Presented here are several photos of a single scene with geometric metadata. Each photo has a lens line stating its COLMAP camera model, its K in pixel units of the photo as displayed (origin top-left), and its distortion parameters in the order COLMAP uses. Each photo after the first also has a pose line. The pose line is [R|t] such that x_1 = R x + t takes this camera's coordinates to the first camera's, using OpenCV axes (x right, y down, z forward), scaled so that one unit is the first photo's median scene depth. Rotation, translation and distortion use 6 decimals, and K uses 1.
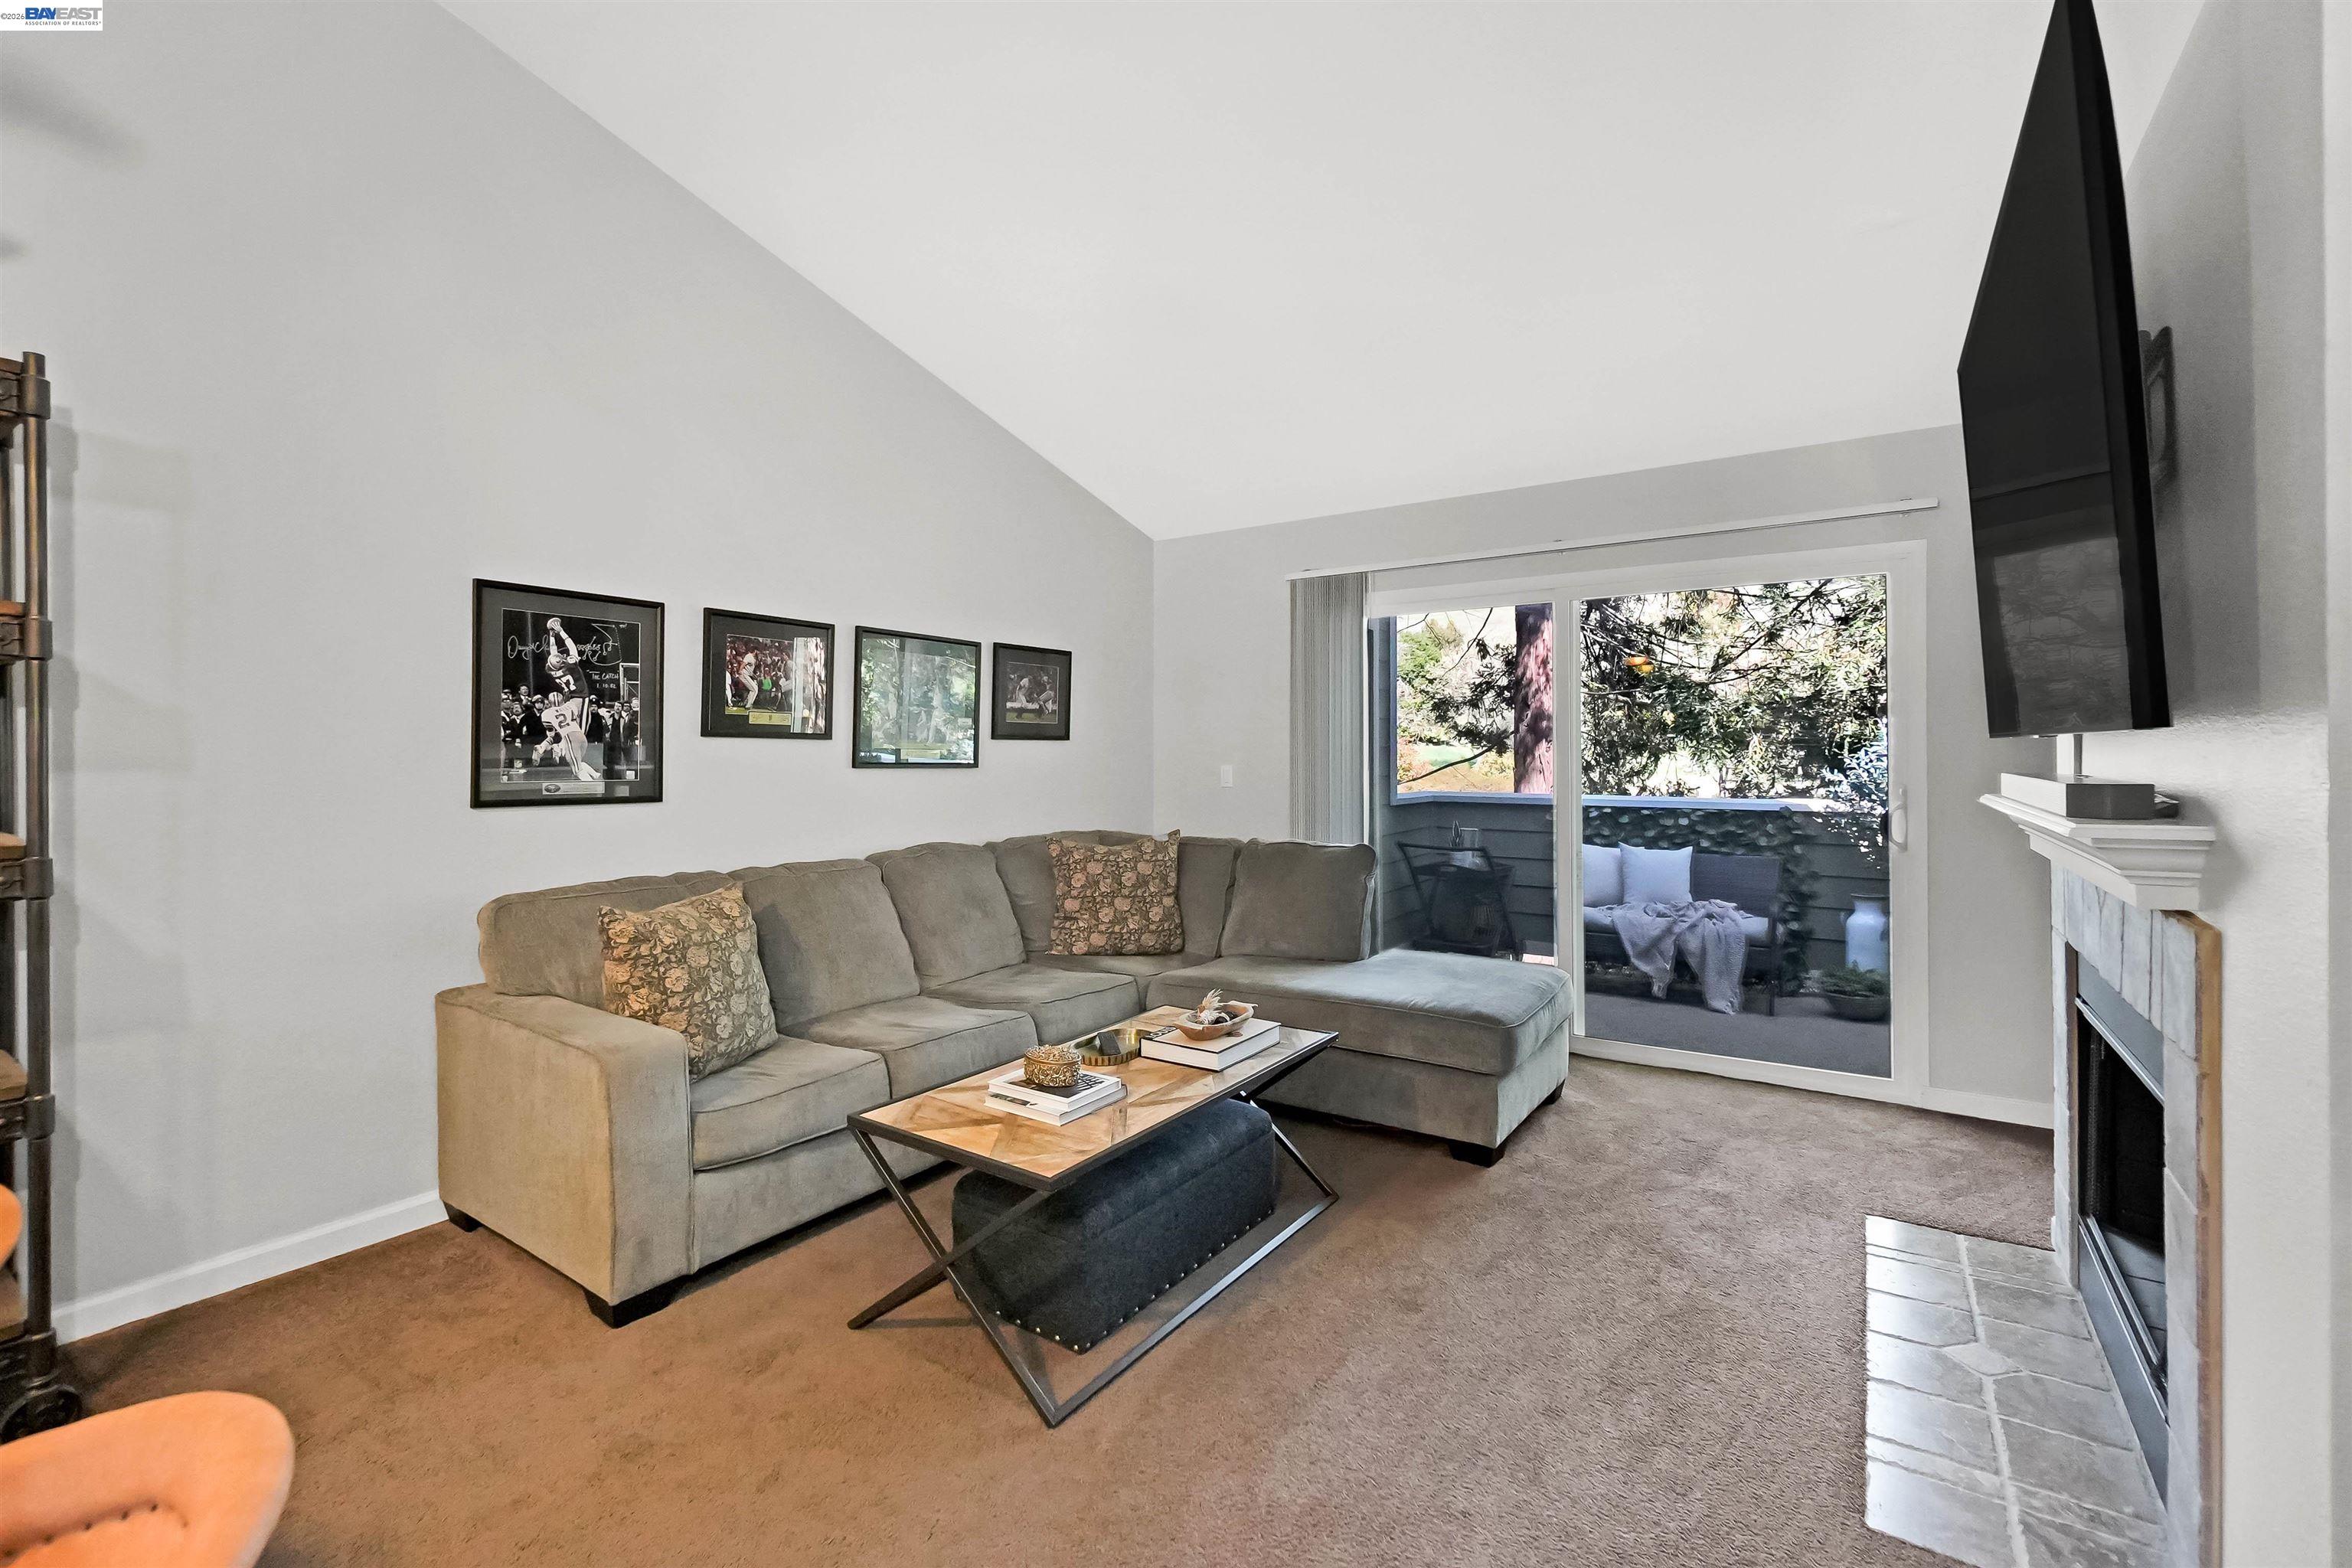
lens RADIAL K [[1015.5, 0, 1175.8], [0, 1015.5, 754.0], [0, 0, 1]] dist [-0.010511, 0.004073]
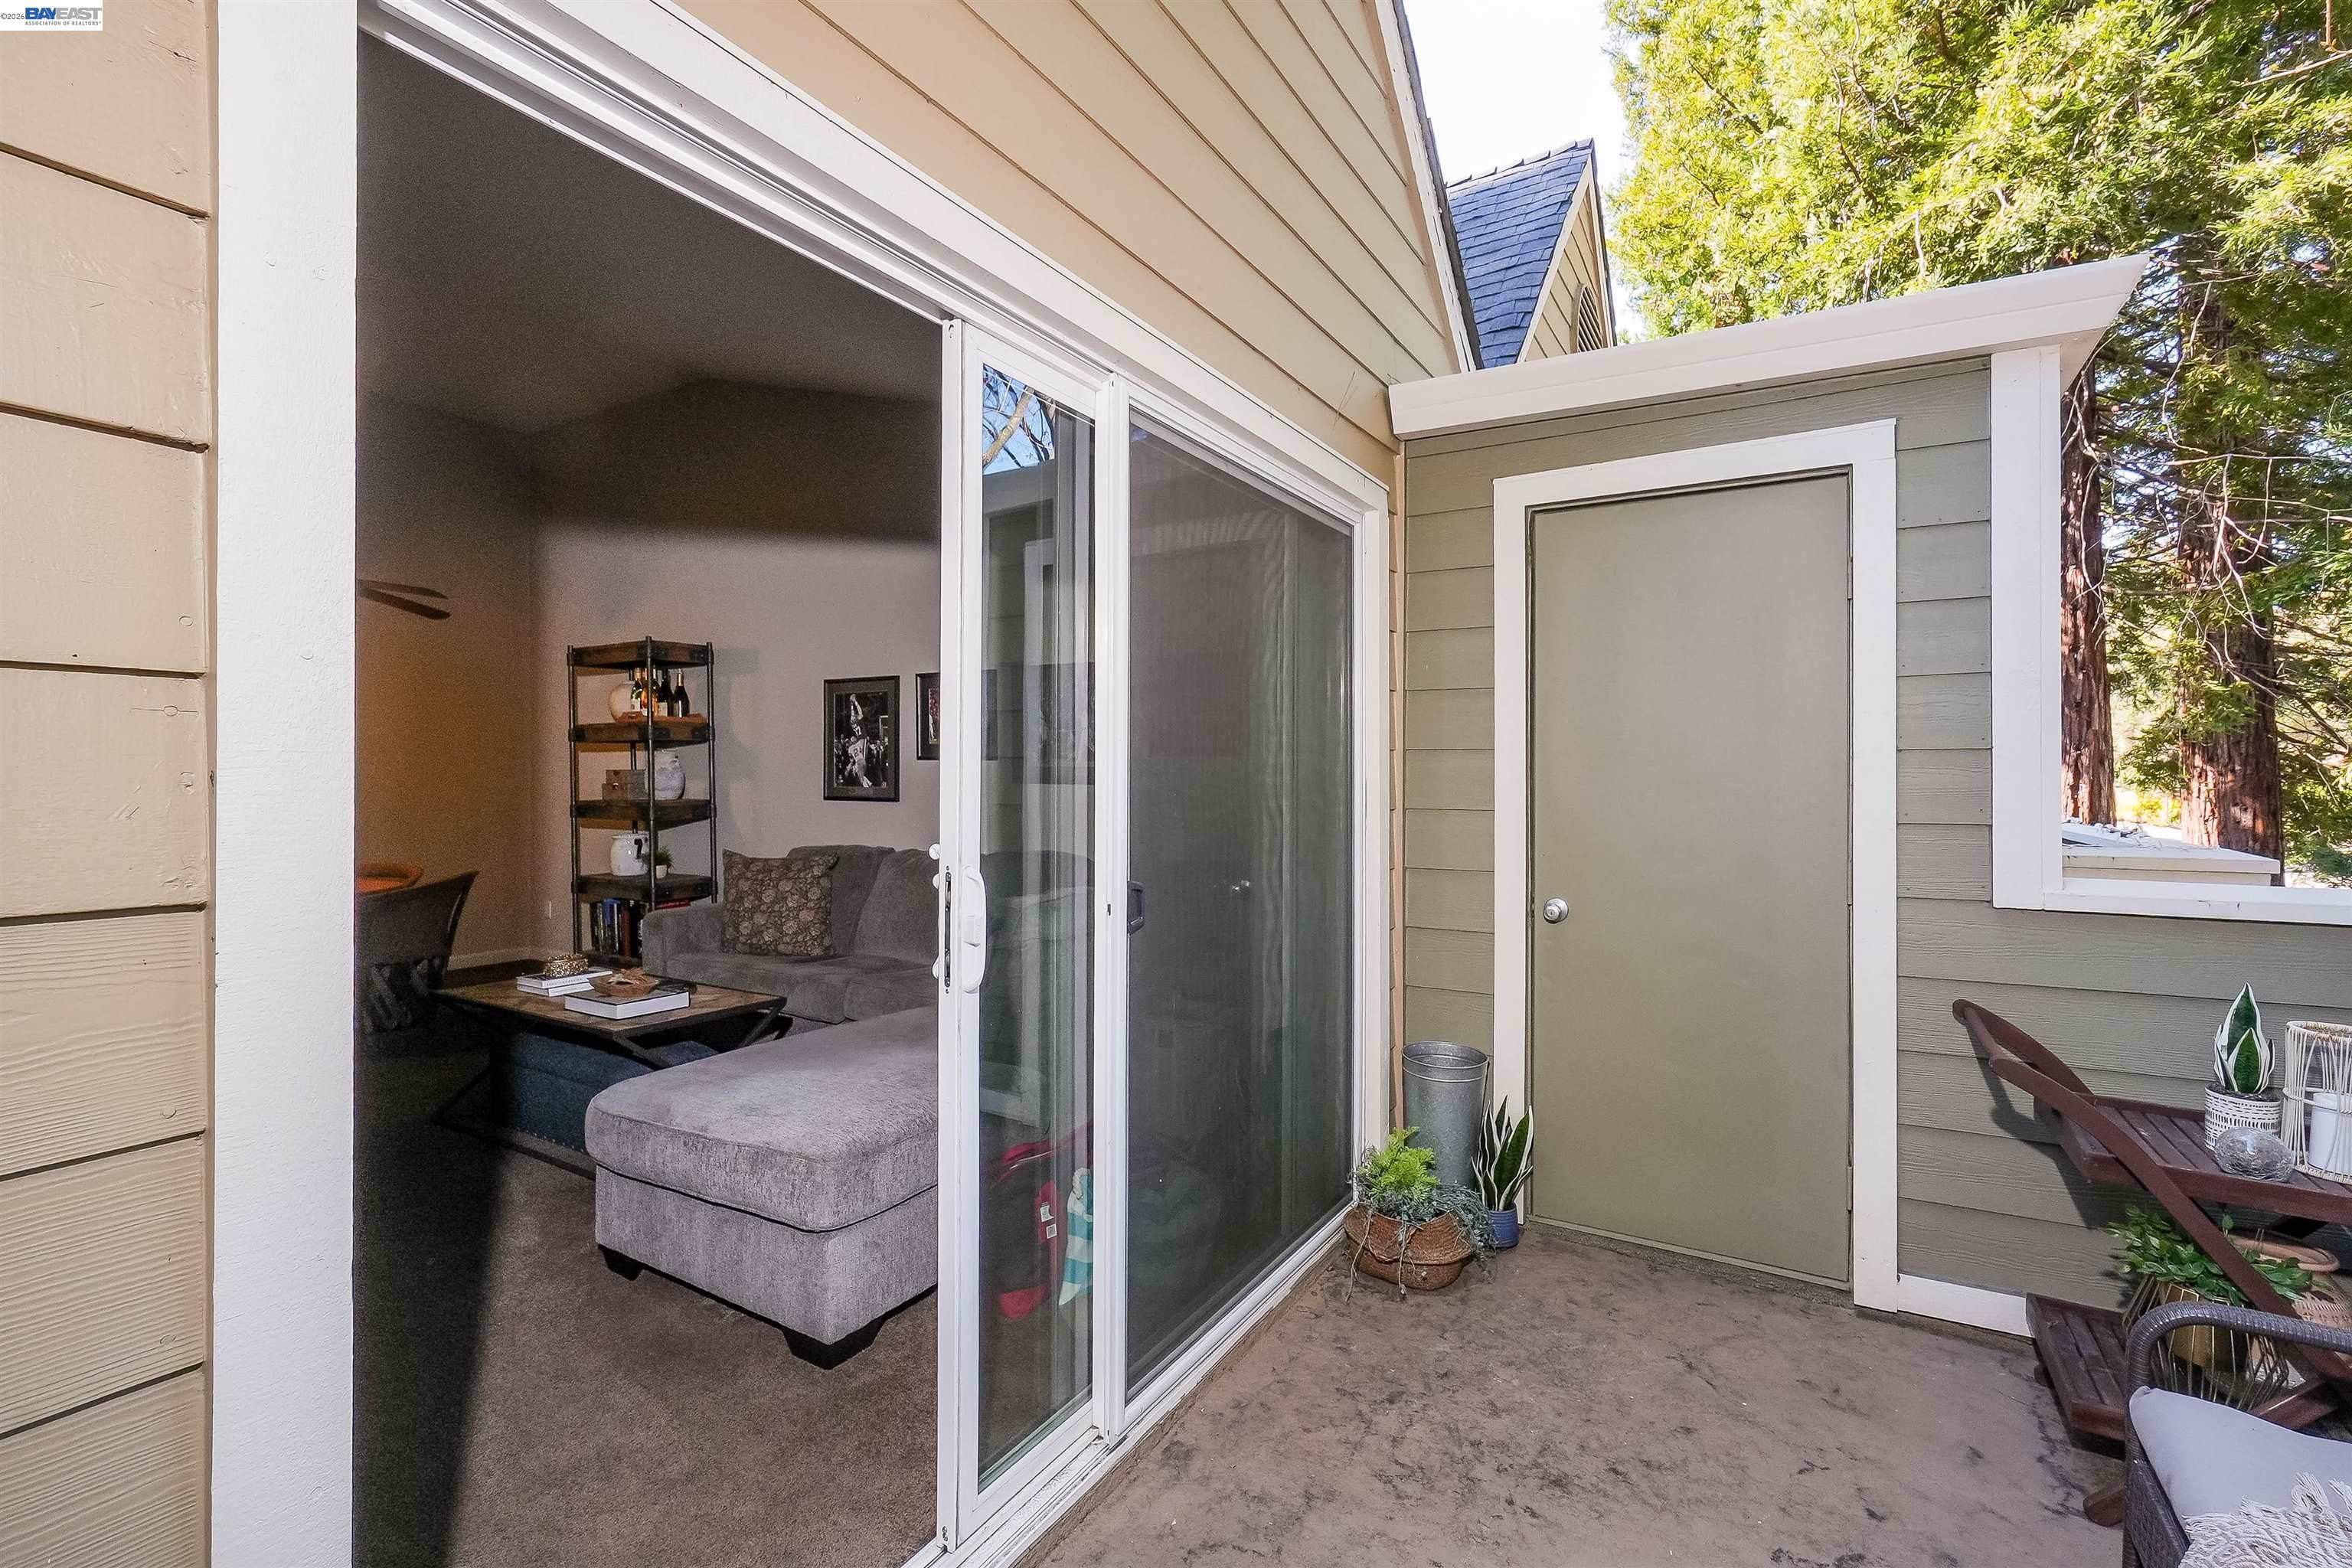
lens RADIAL K [[1015.5, 0, 1177.7], [0, 1015.5, 782.2], [0, 0, 1]] dist [-0.010511, 0.004073]
pose [[0.060606, 0.003650, -0.998155, 1.143592], [0.000095, 0.999993, 0.003663, 0.011425], [0.998162, -0.000317, 0.060605, 1.403615]]
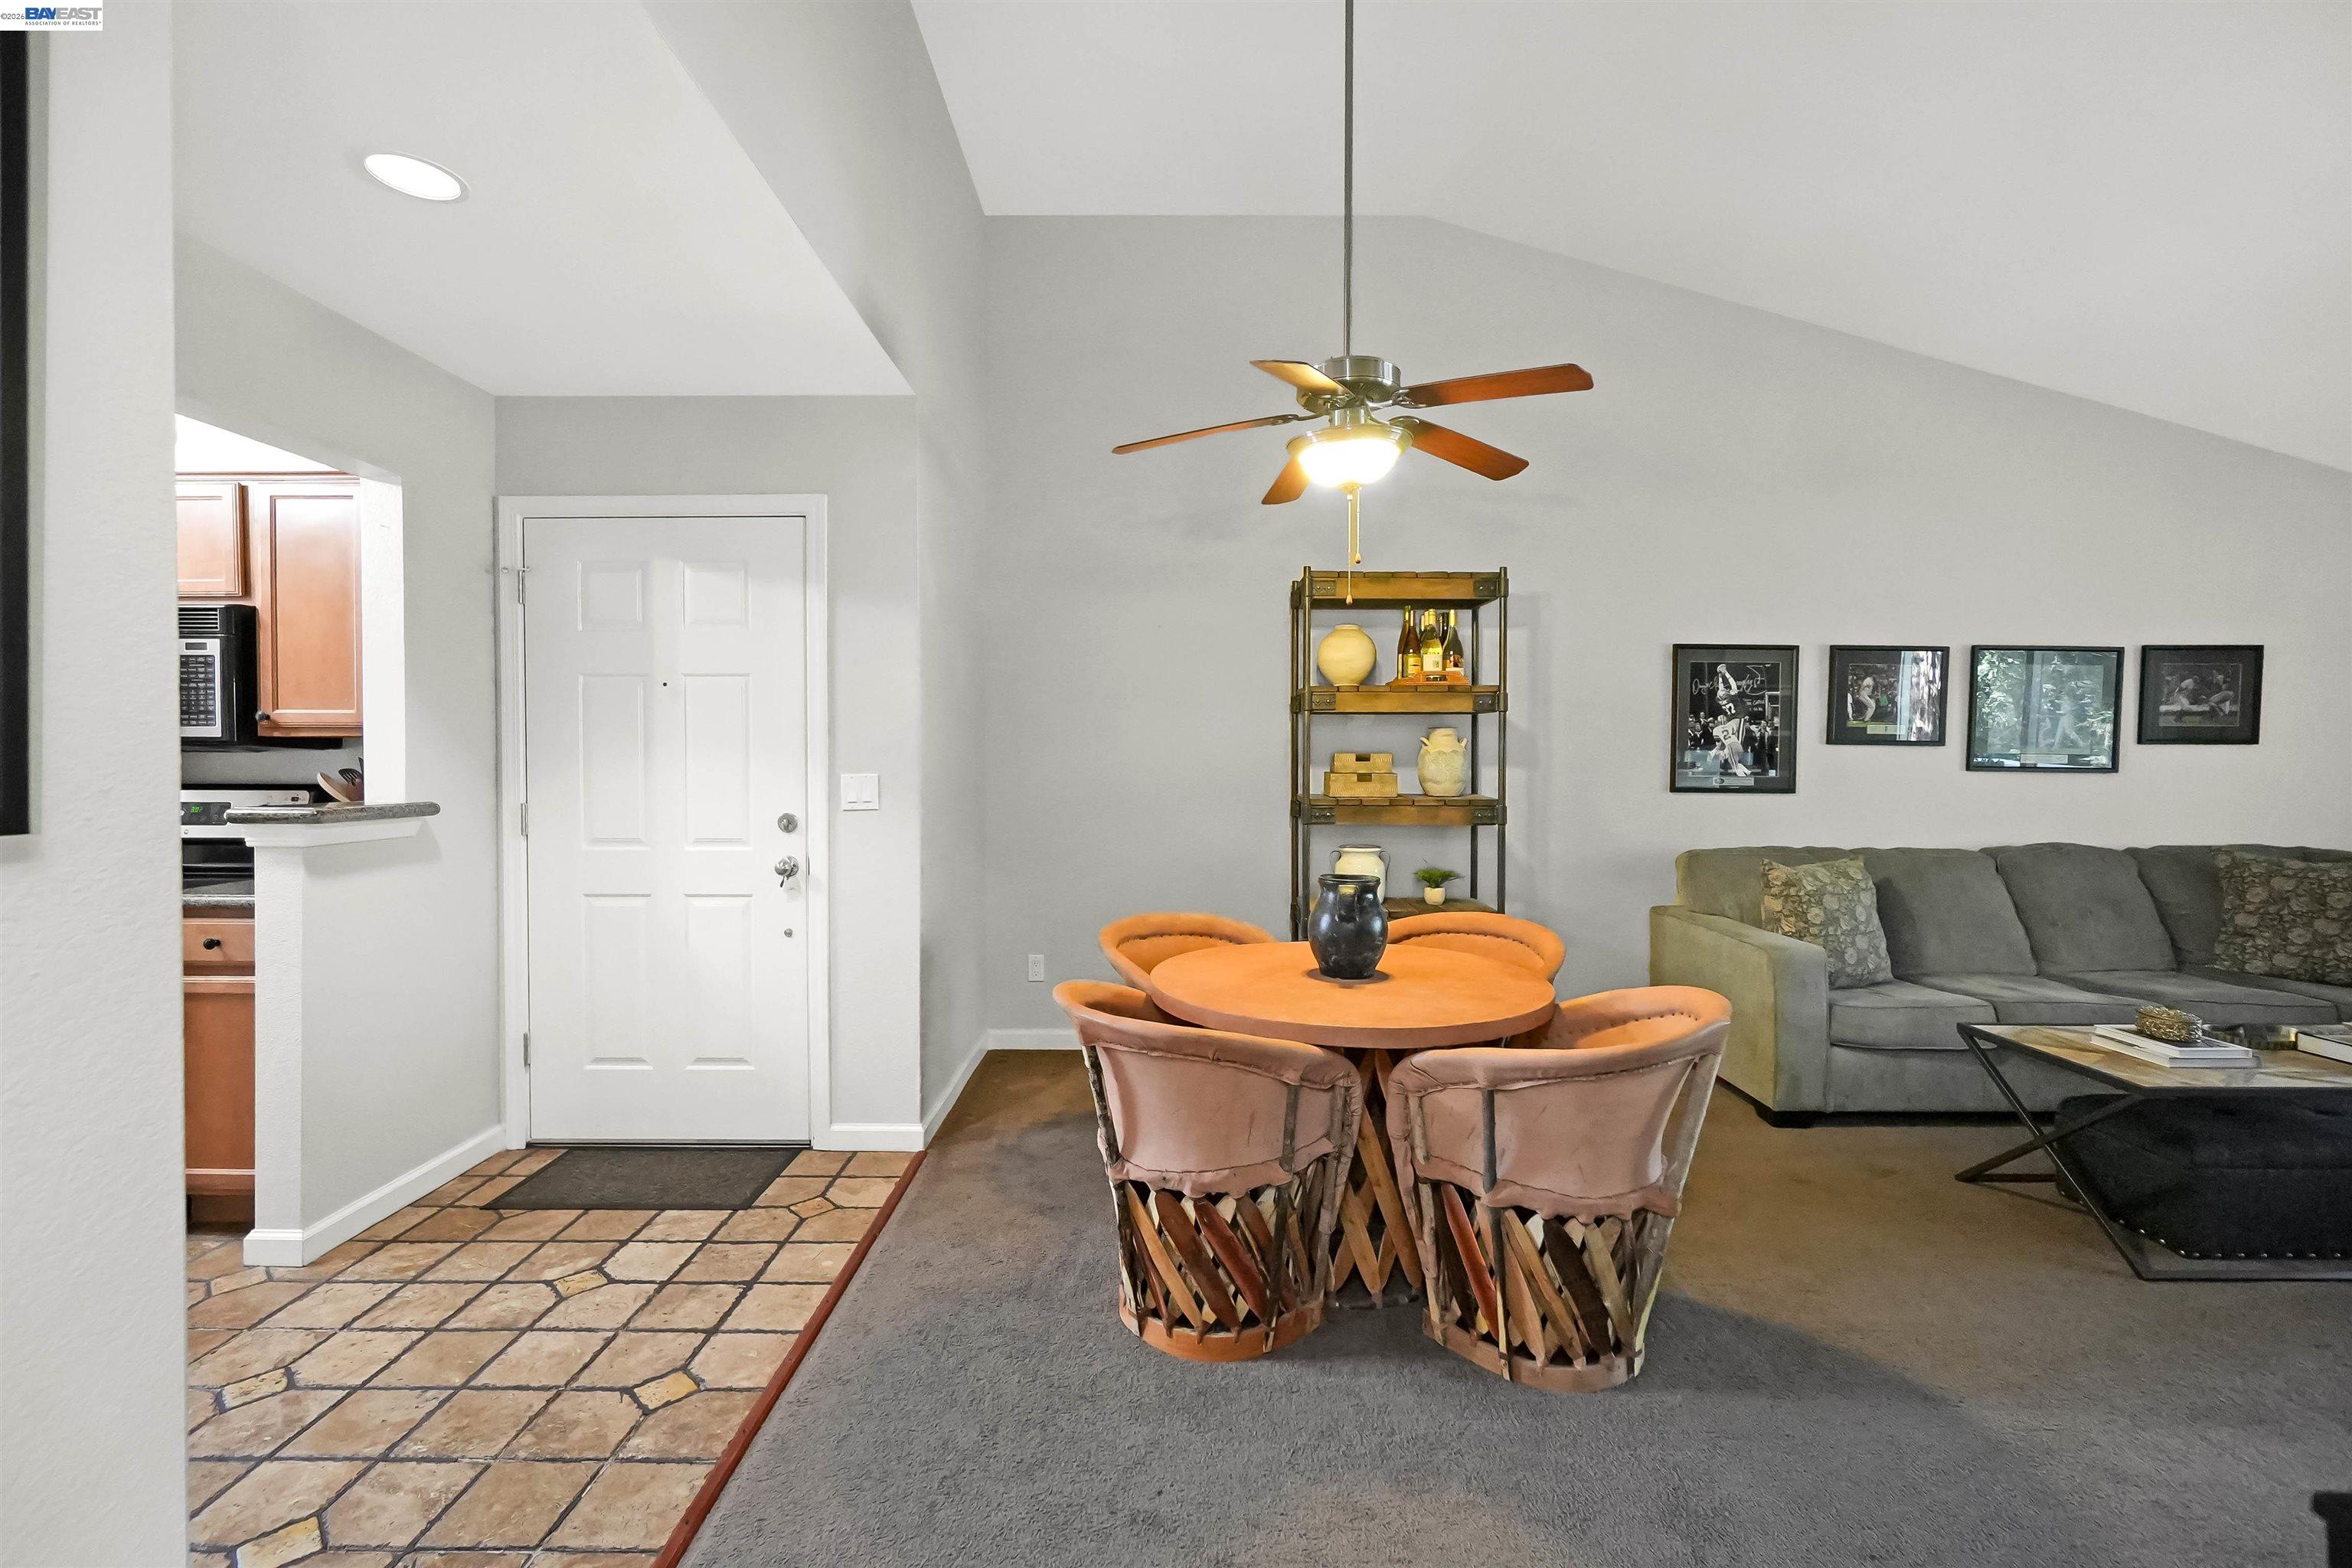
lens RADIAL K [[1015.5, 0, 1179.8], [0, 1015.5, 776.4], [0, 0, 1]] dist [-0.010511, 0.004073]
pose [[0.565500, 0.015647, -0.824600, 0.143578], [-0.002790, 0.999851, 0.017060, 0.003998], [0.824744, -0.007347, 0.565459, -0.451232]]
